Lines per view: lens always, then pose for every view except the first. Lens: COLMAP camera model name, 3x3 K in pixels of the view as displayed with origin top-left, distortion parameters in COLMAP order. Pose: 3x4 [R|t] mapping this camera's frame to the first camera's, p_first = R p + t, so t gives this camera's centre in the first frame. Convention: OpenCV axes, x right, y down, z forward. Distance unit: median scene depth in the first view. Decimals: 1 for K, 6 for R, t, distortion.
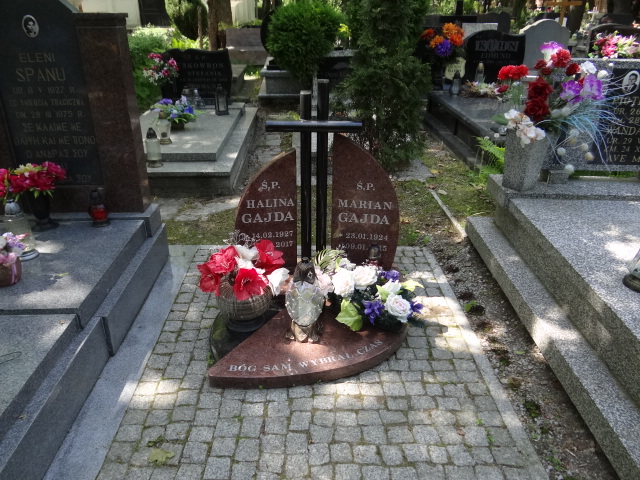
lens RADIAL K [[509.9, 0, 320.0], [0, 509.9, 240.0], [0, 0, 1]] dist [0.002319, 0.000318]
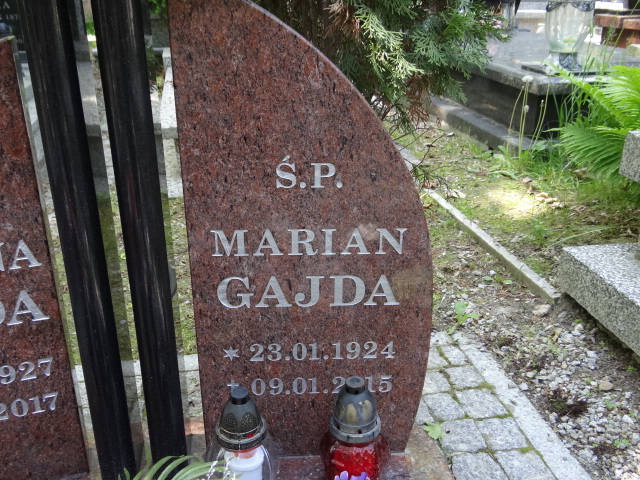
lens RADIAL K [[607.4, 0, 320.0], [0, 607.4, 240.0], [0, 0, 1]] dist [-0.004947, -0.002674]
pose [[0.986400, -0.071743, 0.147875, 0.044128], [0.077539, 0.996416, -0.033804, -0.057756], [-0.144920, 0.044810, 0.988428, 0.658461]]
